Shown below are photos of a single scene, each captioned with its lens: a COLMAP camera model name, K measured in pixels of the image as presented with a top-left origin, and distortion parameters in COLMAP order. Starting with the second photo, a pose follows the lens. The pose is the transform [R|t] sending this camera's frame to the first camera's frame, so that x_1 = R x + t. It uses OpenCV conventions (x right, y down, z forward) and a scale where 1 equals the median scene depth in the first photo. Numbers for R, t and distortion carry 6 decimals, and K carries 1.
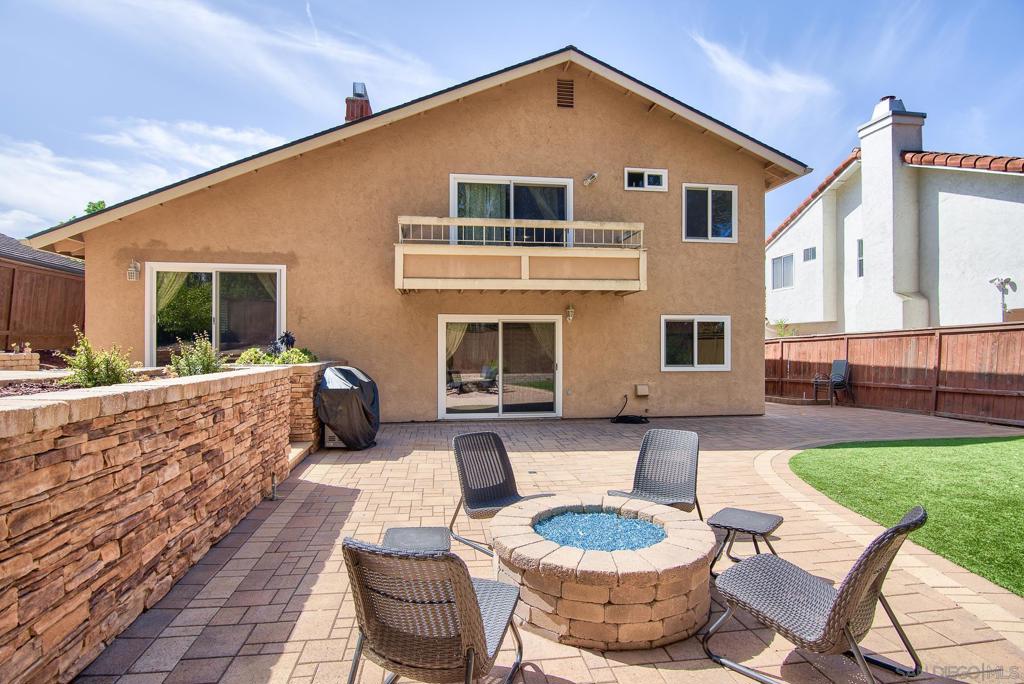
lens RADIAL K [[520.7, 0, 499.8], [0, 520.7, 345.7], [0, 0, 1]] dist [-0.016338, 0.000158]
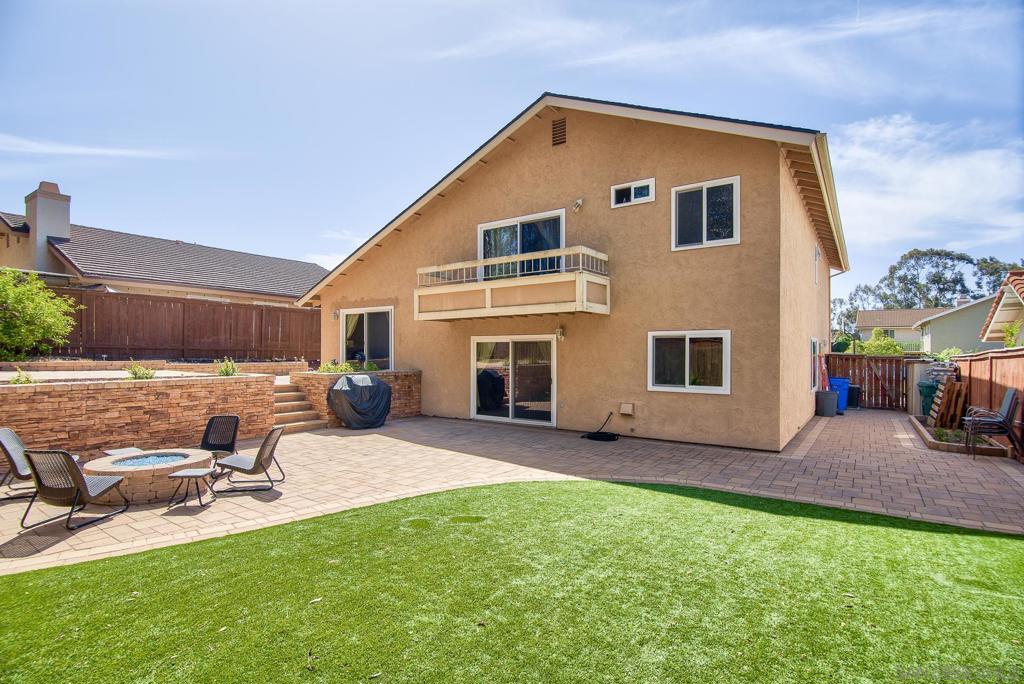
lens RADIAL K [[502.4, 0, 512.0], [0, 502.4, 348.0], [0, 0, 1]] dist [-0.019116, -0.000309]
pose [[0.730542, -0.001980, -0.682865, 0.771714], [0.000457, 0.999997, -0.002410, -0.027453], [0.682868, 0.001448, 0.730541, 0.159677]]
